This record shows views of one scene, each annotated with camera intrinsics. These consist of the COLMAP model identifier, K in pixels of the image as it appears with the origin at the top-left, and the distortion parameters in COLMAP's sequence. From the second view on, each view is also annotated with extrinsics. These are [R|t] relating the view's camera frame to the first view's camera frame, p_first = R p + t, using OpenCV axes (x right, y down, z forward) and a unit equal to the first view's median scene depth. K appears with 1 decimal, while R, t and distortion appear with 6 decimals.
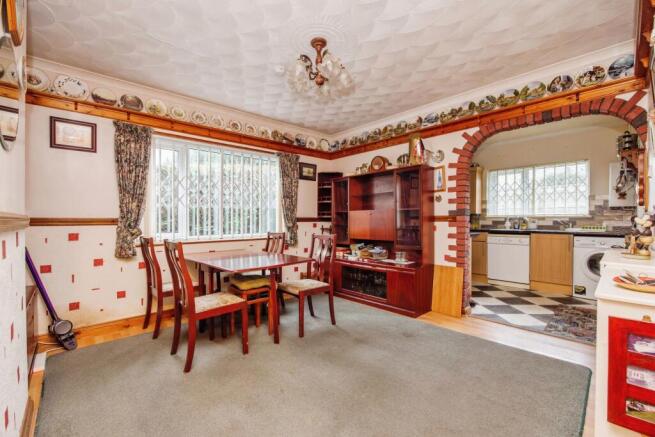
lens RADIAL K [[285.1, 0, 327.5], [0, 285.1, 218.5], [0, 0, 1]] dist [-0.000260, -0.000022]
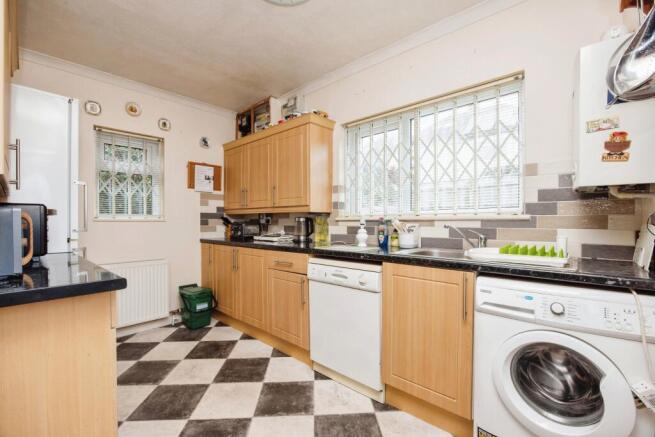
lens RADIAL K [[285.1, 0, 327.5], [0, 285.1, 218.5], [0, 0, 1]] dist [-0.000260, -0.000022]
pose [[0.995753, 0.001046, 0.092056, 0.438575], [-0.000493, 0.999982, -0.006030, -0.002513], [-0.092060, 0.005959, 0.995736, 0.454407]]
